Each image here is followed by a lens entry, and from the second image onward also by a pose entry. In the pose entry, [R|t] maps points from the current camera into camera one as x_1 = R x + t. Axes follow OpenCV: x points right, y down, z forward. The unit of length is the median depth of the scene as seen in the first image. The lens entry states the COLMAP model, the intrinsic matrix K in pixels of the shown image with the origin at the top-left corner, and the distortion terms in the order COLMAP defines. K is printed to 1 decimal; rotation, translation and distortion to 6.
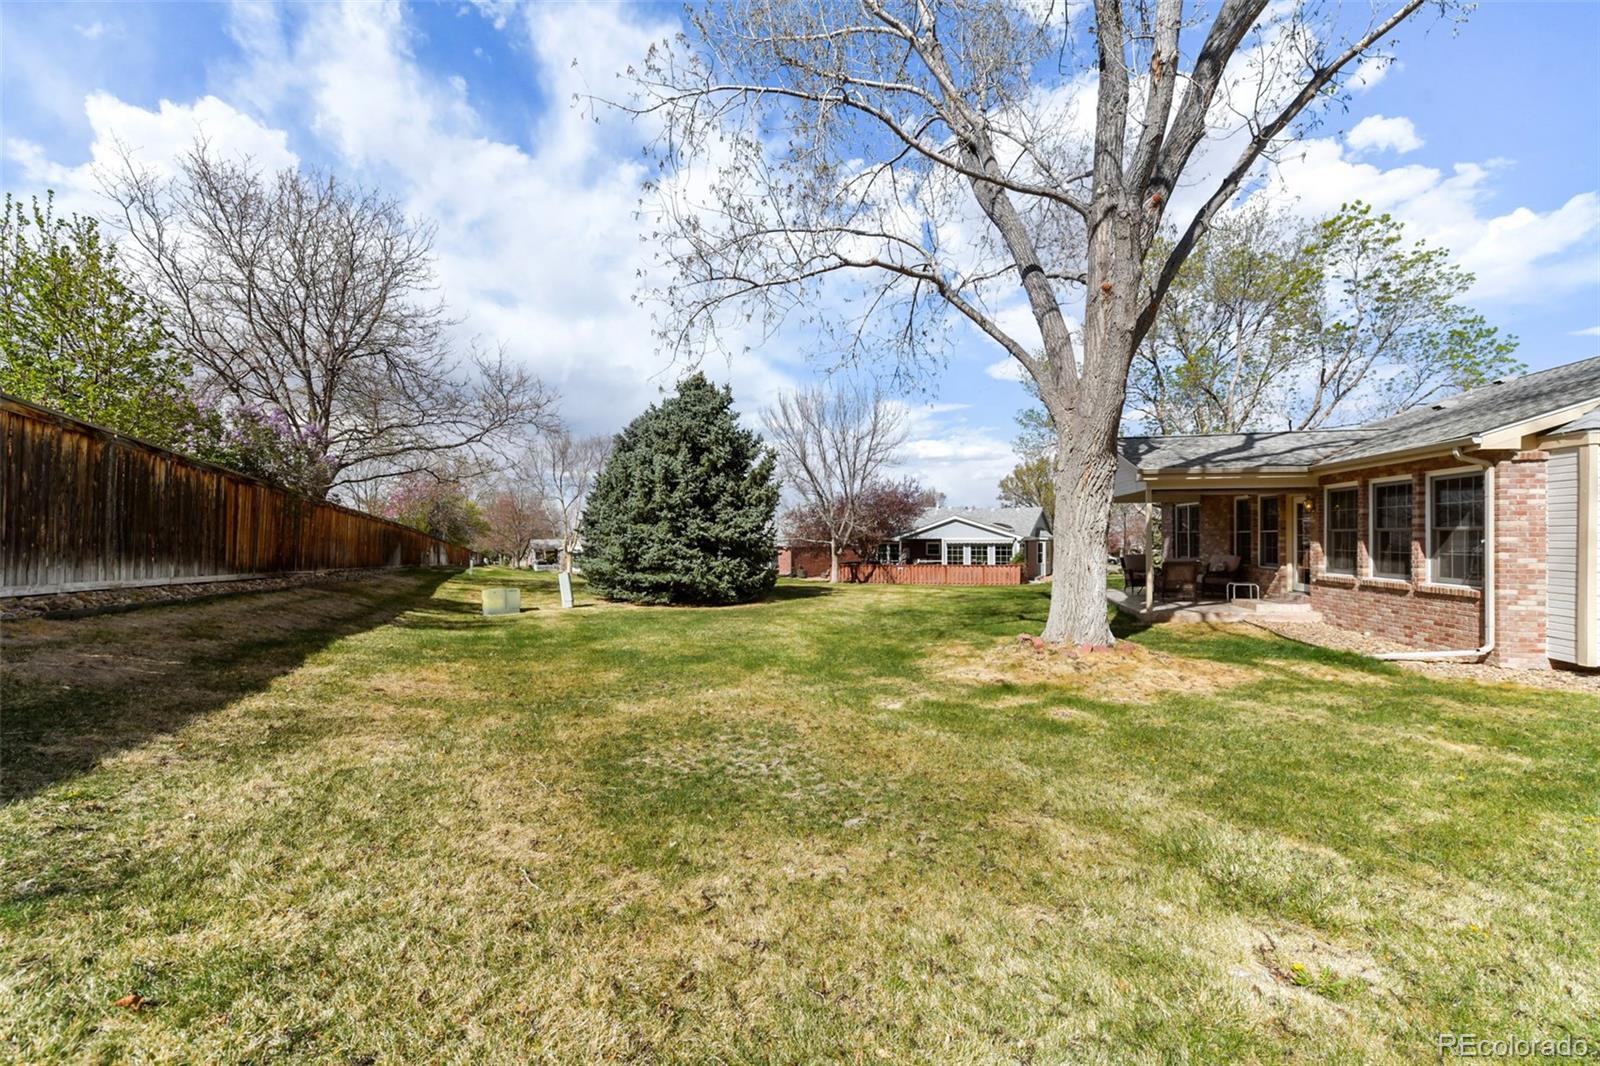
lens RADIAL K [[627.3, 0, 800.6], [0, 627.3, 537.2], [0, 0, 1]] dist [-0.002942, -0.000751]
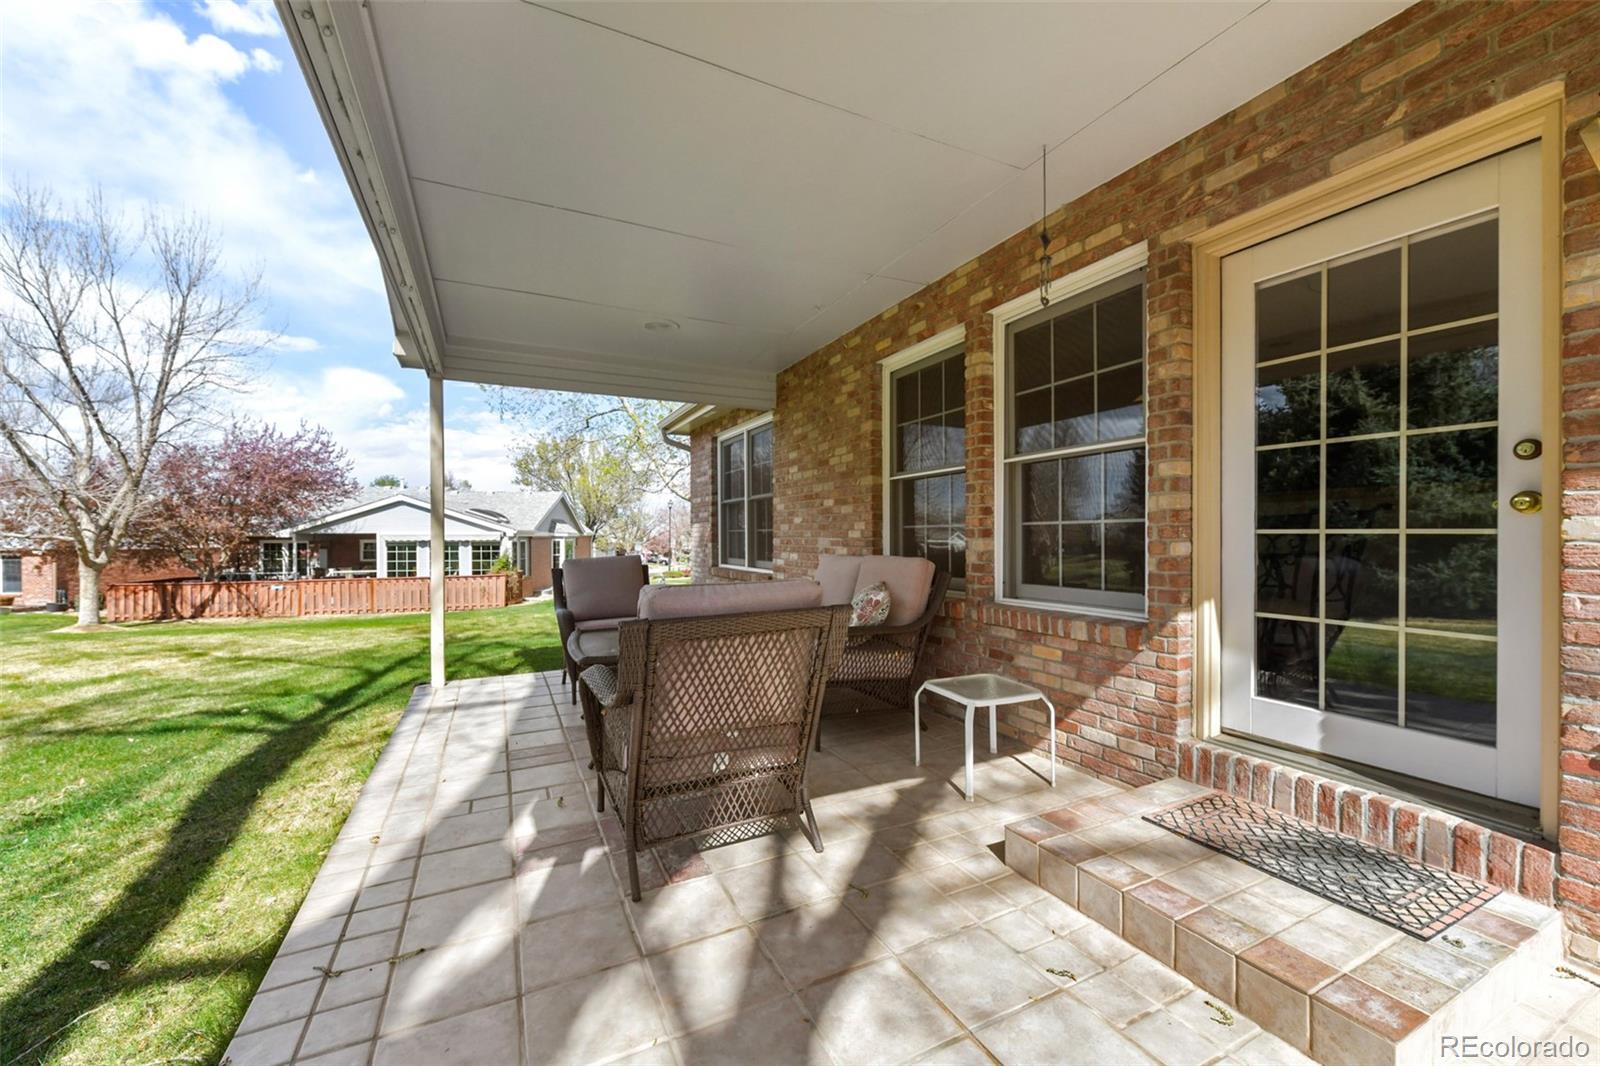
lens RADIAL K [[627.3, 0, 810.3], [0, 627.3, 536.9], [0, 0, 1]] dist [-0.002942, -0.000751]
pose [[0.777477, 0.000464, 0.628912, 0.814002], [0.001001, 0.999998, -0.001975, 0.034234], [-0.628911, 0.002166, 0.777474, 1.349040]]
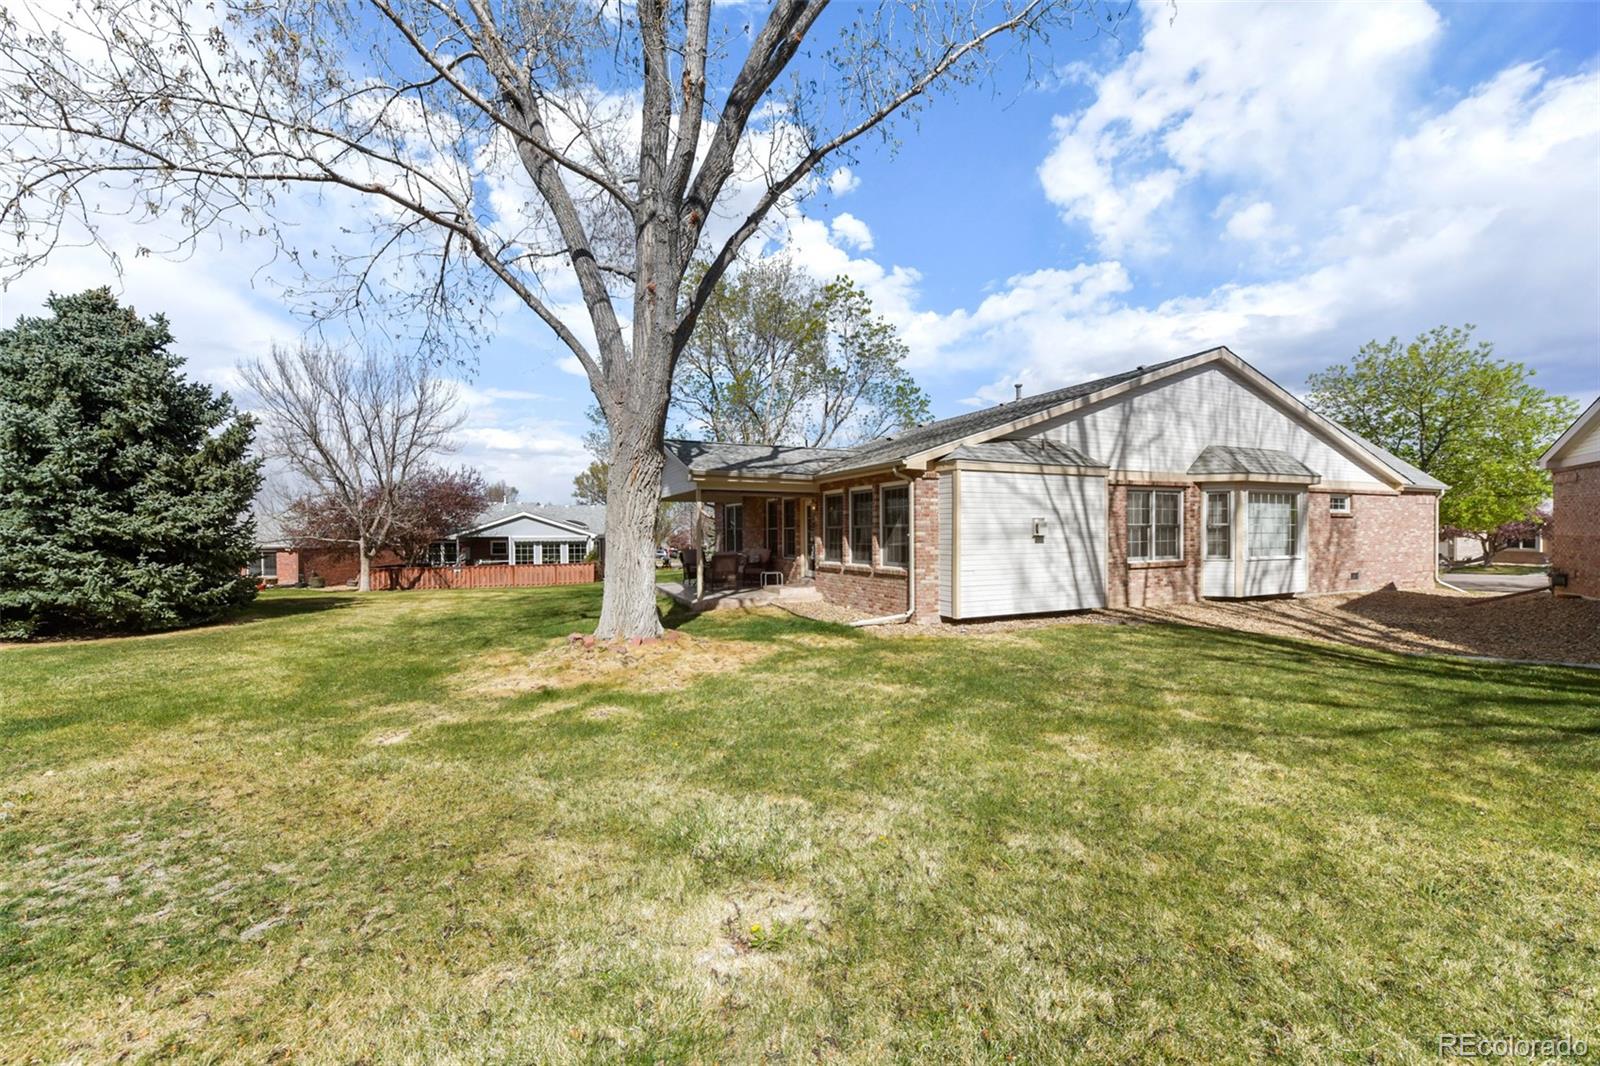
lens RADIAL K [[627.3, 0, 810.6], [0, 627.3, 532.1], [0, 0, 1]] dist [-0.002942, -0.000751]
pose [[0.789828, 0.001035, 0.613328, 0.054020], [0.002499, 0.999985, -0.004906, 0.005678], [-0.613324, 0.005407, 0.789813, 0.024969]]
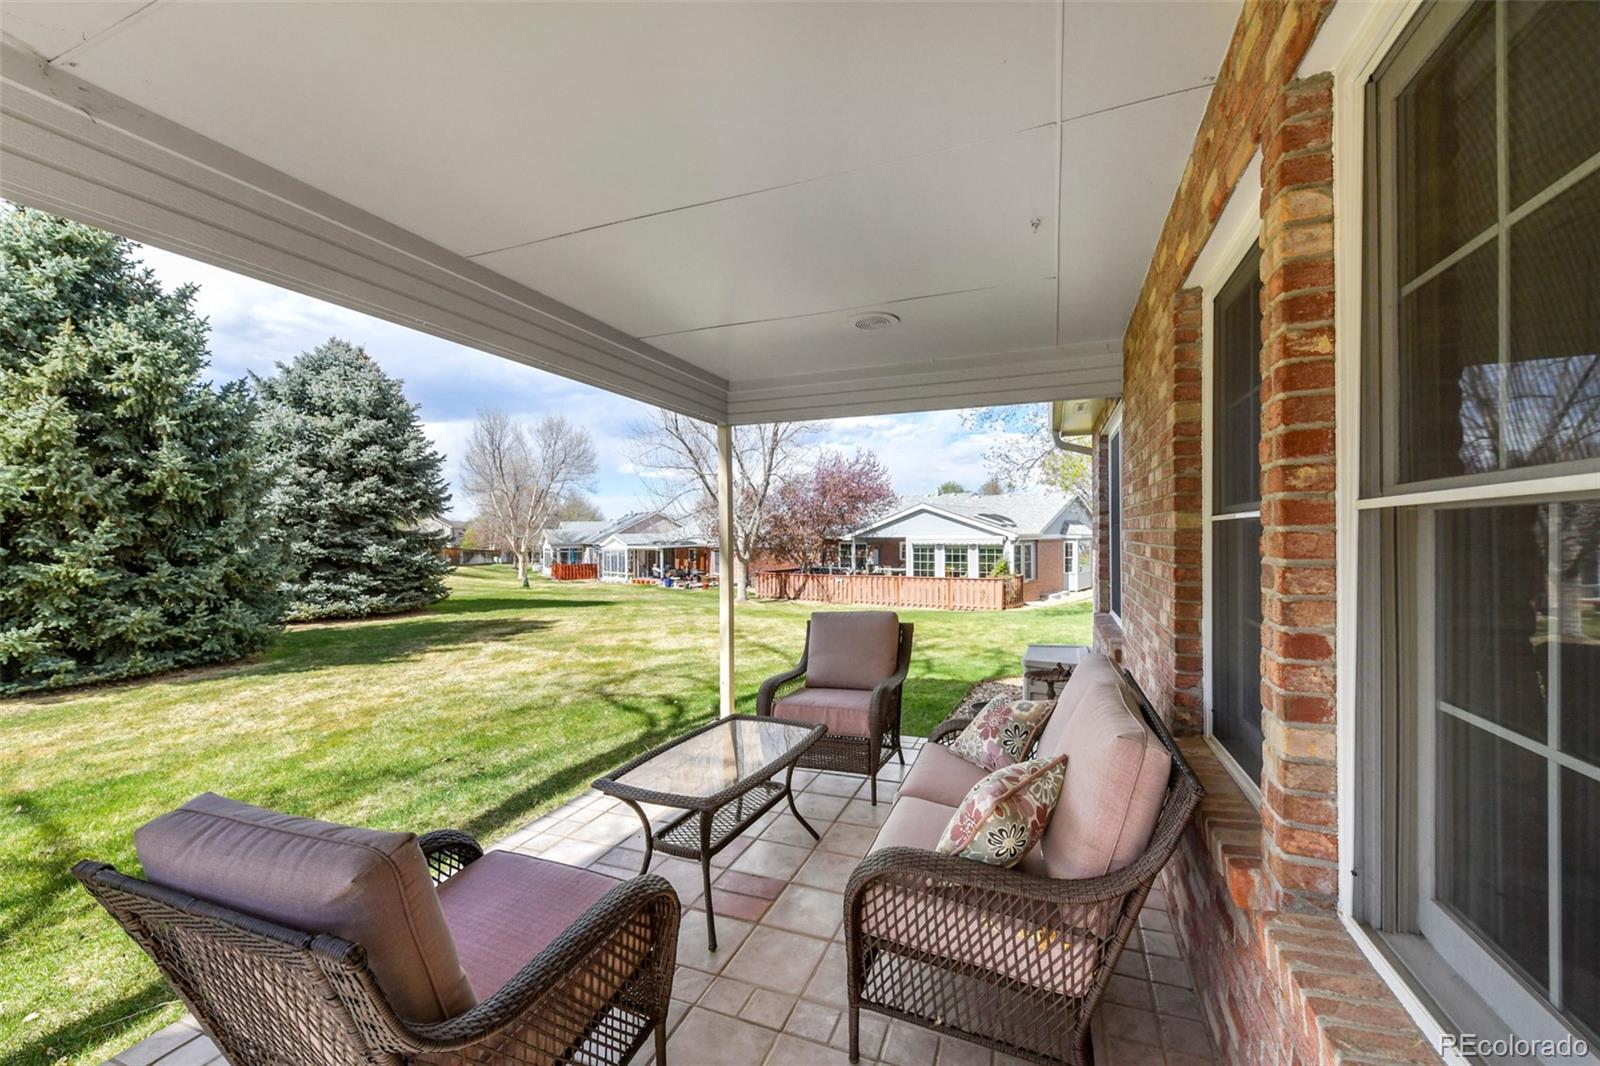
lens RADIAL K [[627.3, 0, 808.7], [0, 627.3, 536.8], [0, 0, 1]] dist [-0.002942, -0.000751]
pose [[0.987854, -0.002253, -0.155367, 1.074140], [0.003075, 0.999983, 0.005053, -0.010121], [0.155353, -0.005469, 0.987844, 1.437038]]
